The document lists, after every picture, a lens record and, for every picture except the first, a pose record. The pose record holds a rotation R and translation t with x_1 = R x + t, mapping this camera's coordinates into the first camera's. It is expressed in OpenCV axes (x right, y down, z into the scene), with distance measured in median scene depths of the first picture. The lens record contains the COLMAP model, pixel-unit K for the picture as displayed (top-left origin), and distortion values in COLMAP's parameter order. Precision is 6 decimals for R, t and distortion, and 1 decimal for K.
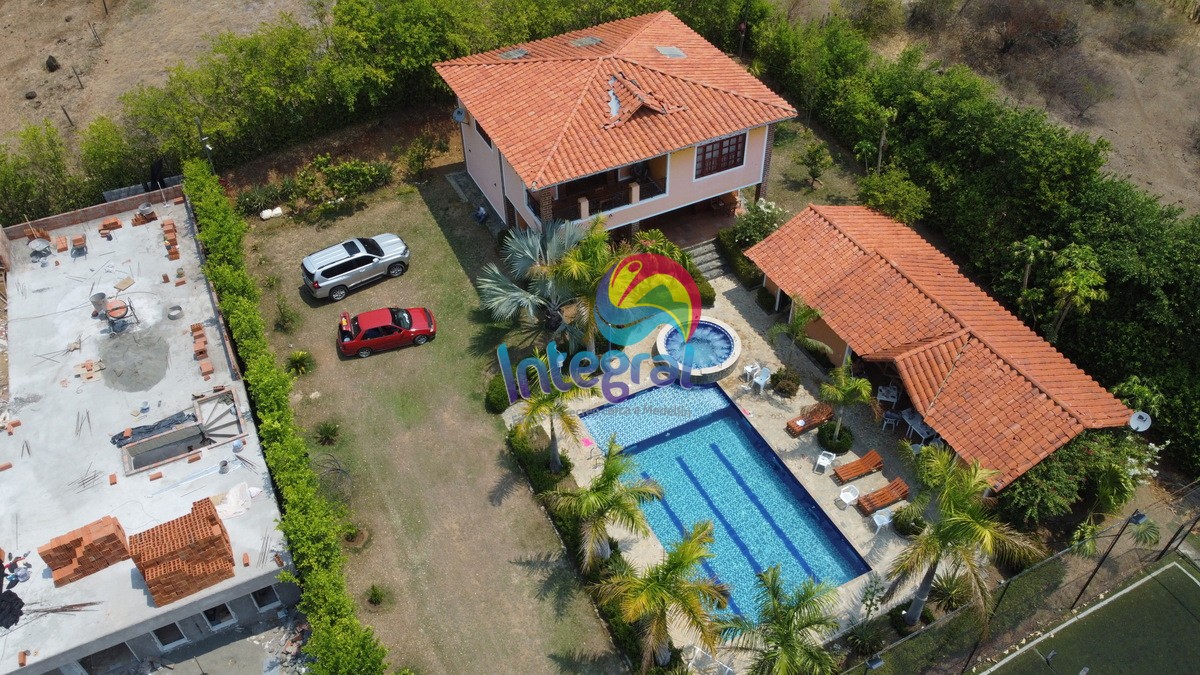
lens RADIAL K [[903.6, 0, 599.3], [0, 903.6, 339.2], [0, 0, 1]] dist [-0.011797, 0.005485]
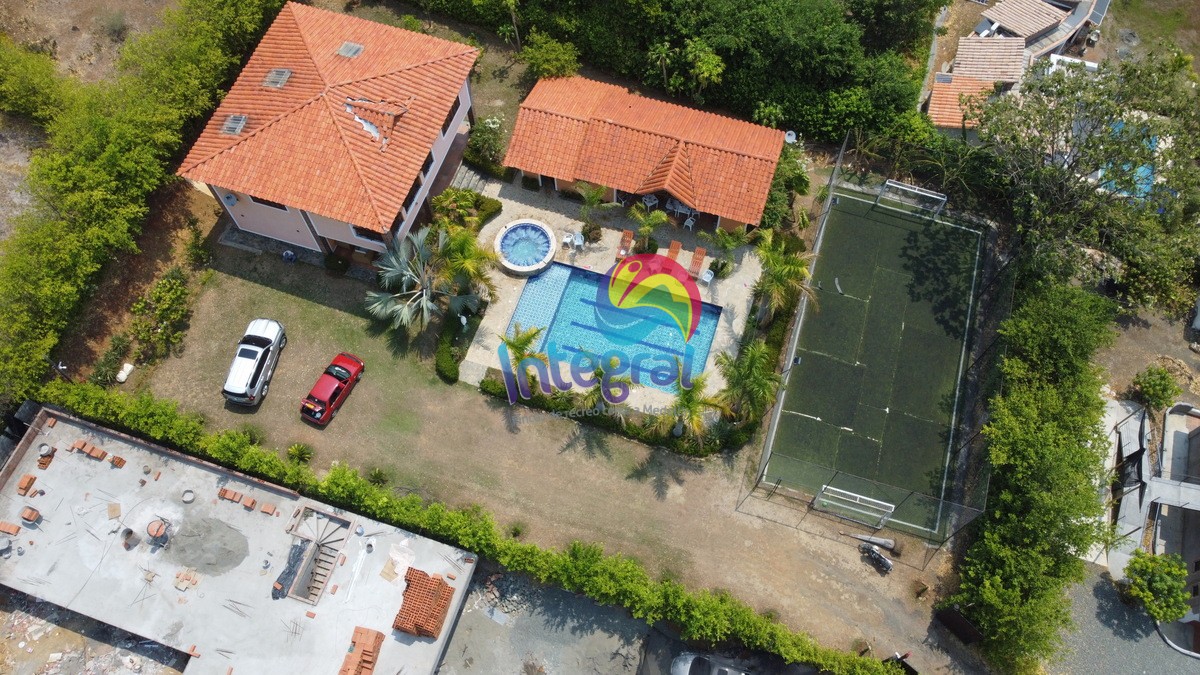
lens RADIAL K [[903.6, 0, 599.3], [0, 903.6, 335.3], [0, 0, 1]] dist [-0.011797, 0.005485]
pose [[0.699580, -0.633792, 0.329993, -0.349719], [0.489135, 0.761415, 0.425434, -0.418940], [-0.520898, -0.136214, 0.842681, -0.220947]]
